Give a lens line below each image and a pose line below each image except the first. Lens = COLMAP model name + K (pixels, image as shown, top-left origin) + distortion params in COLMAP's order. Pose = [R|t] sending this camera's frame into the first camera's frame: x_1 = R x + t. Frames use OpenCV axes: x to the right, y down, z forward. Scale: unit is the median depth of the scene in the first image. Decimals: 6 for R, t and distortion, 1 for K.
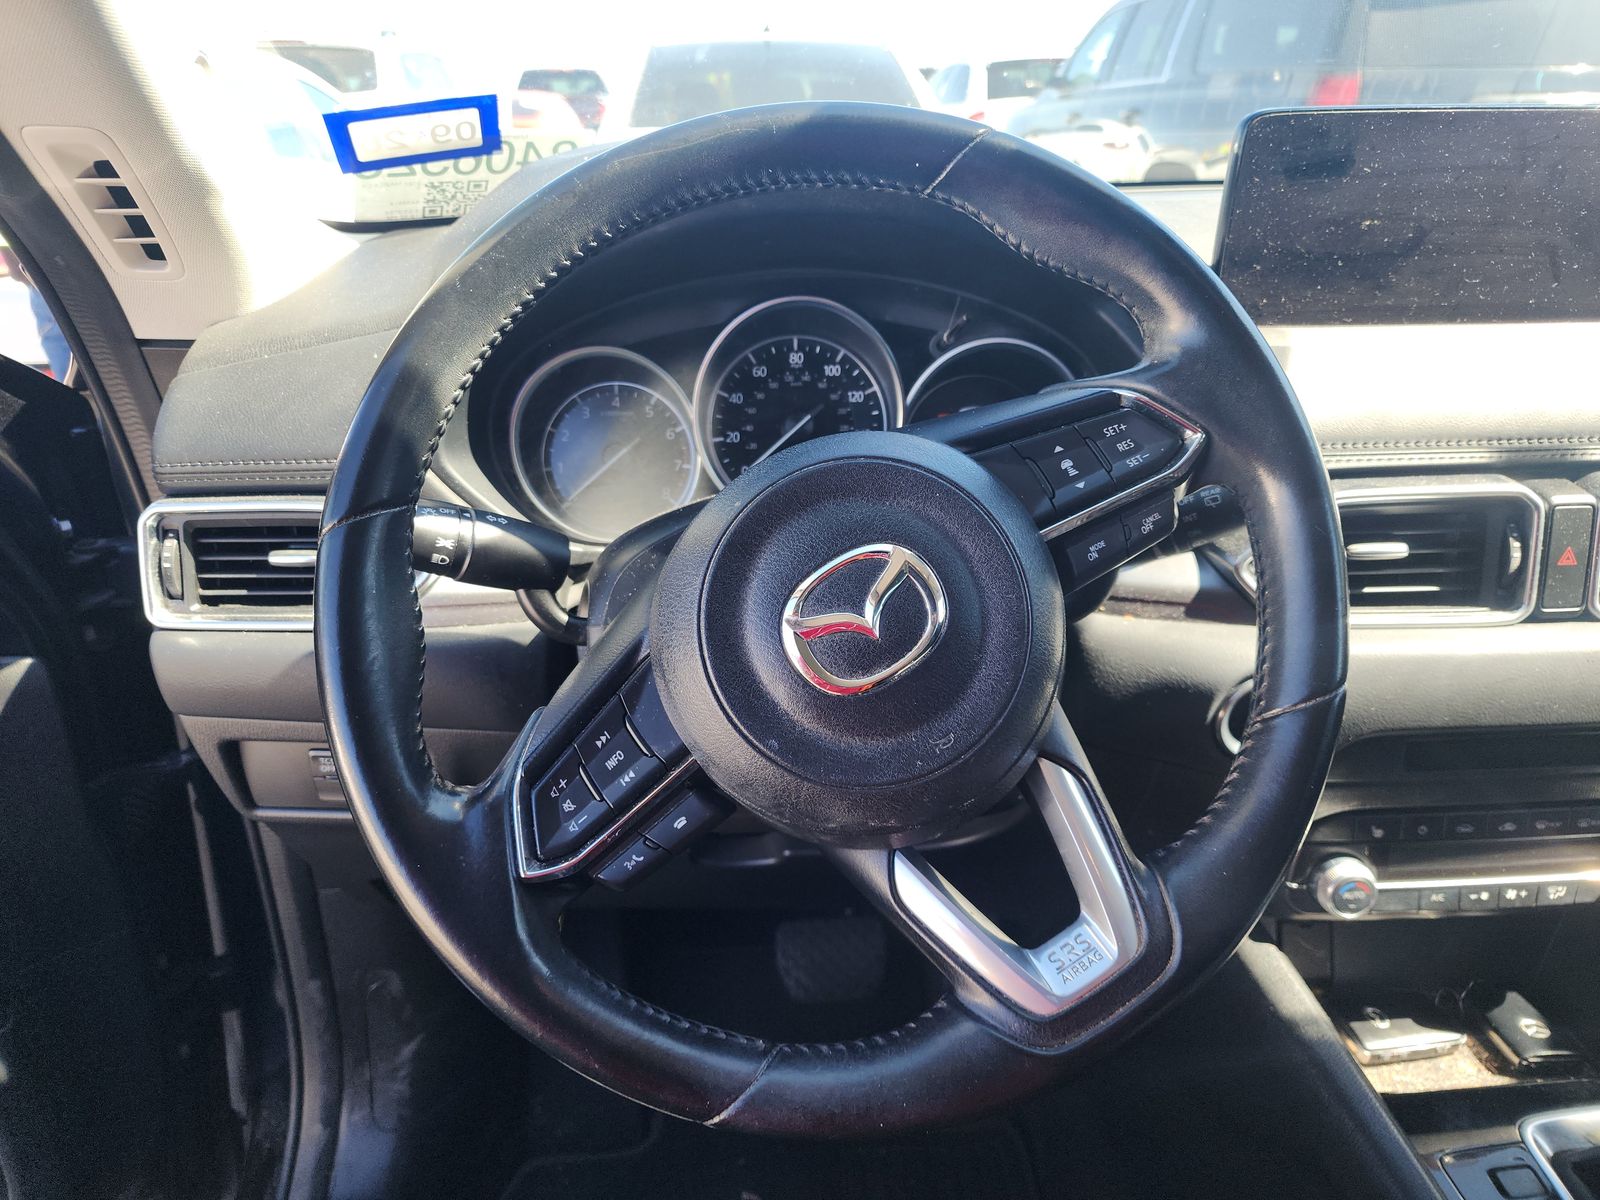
lens RADIAL K [[1085.0, 0, 794.6], [0, 1085.0, 570.0], [0, 0, 1]] dist [0.061758, -0.066804]
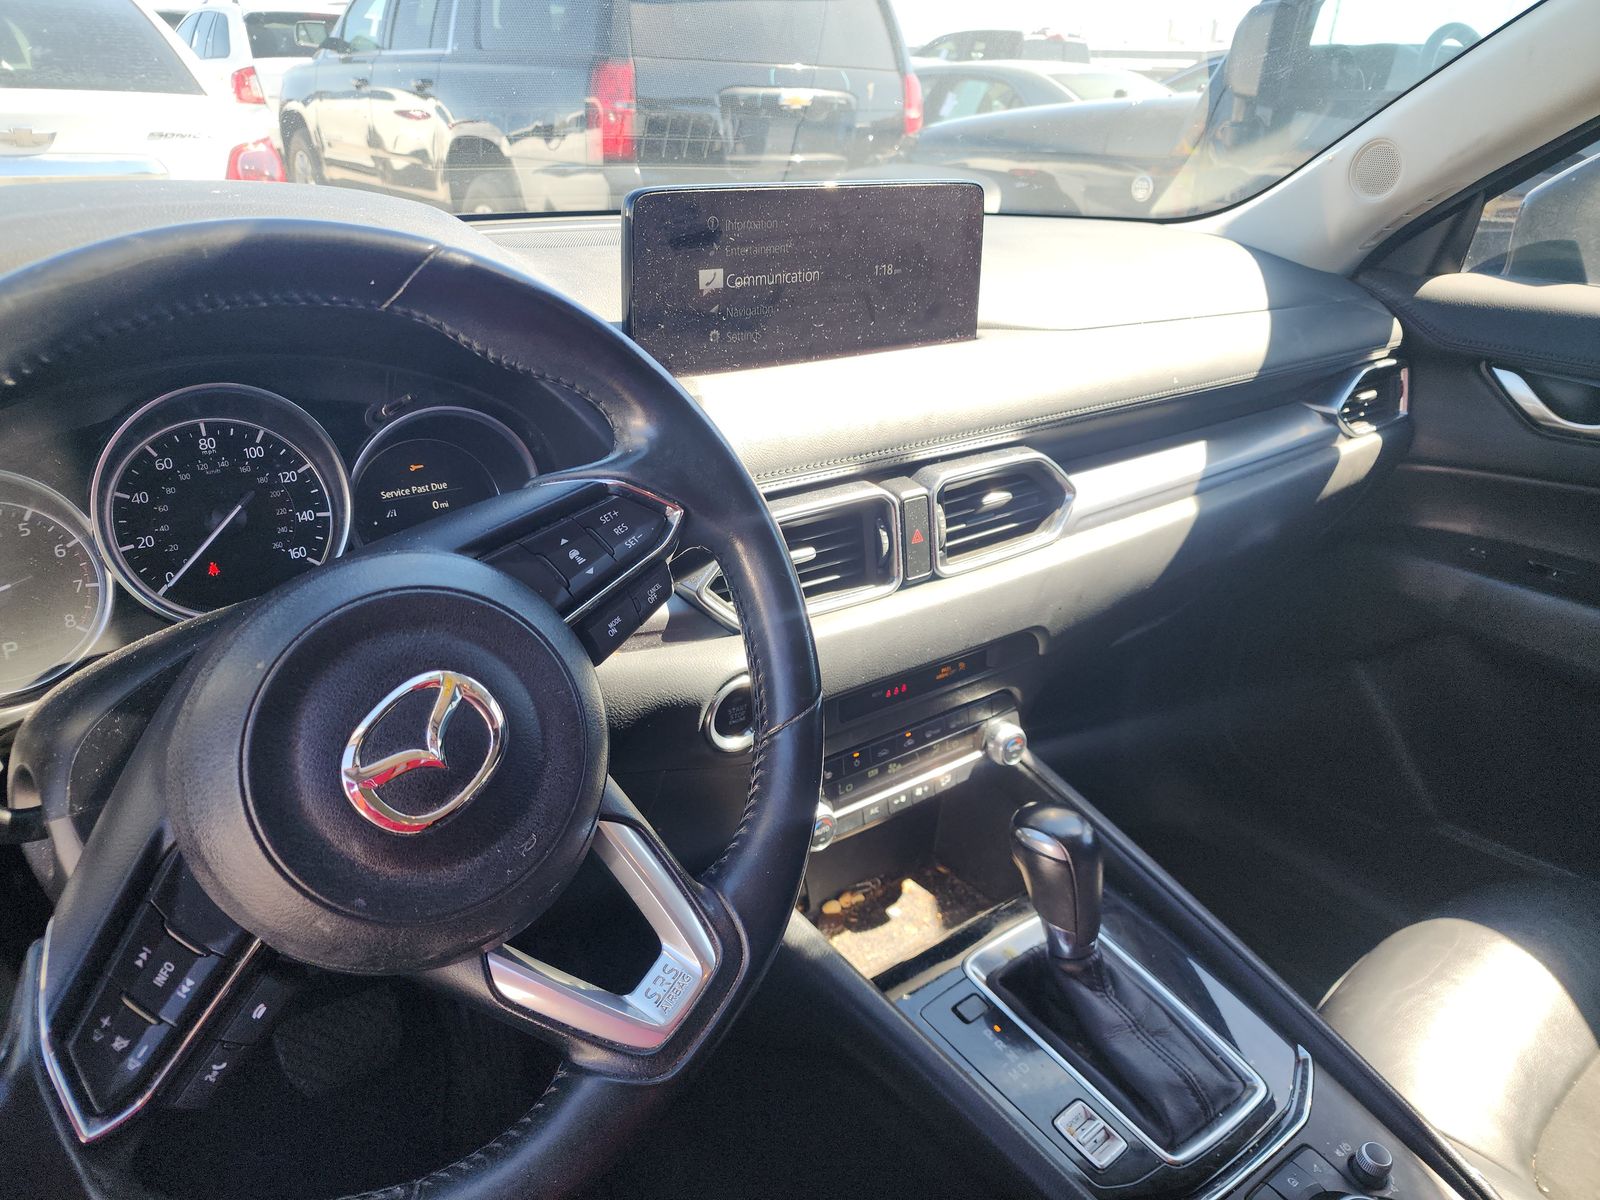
lens RADIAL K [[1072.7, 0, 800.0], [0, 1072.7, 600.0], [0, 0, 1]] dist [0.060414, -0.070398]
pose [[0.838282, -0.193814, 0.509628, -0.088501], [0.169897, 0.981005, 0.093619, -0.087197], [-0.518092, 0.008105, 0.855287, -0.024271]]
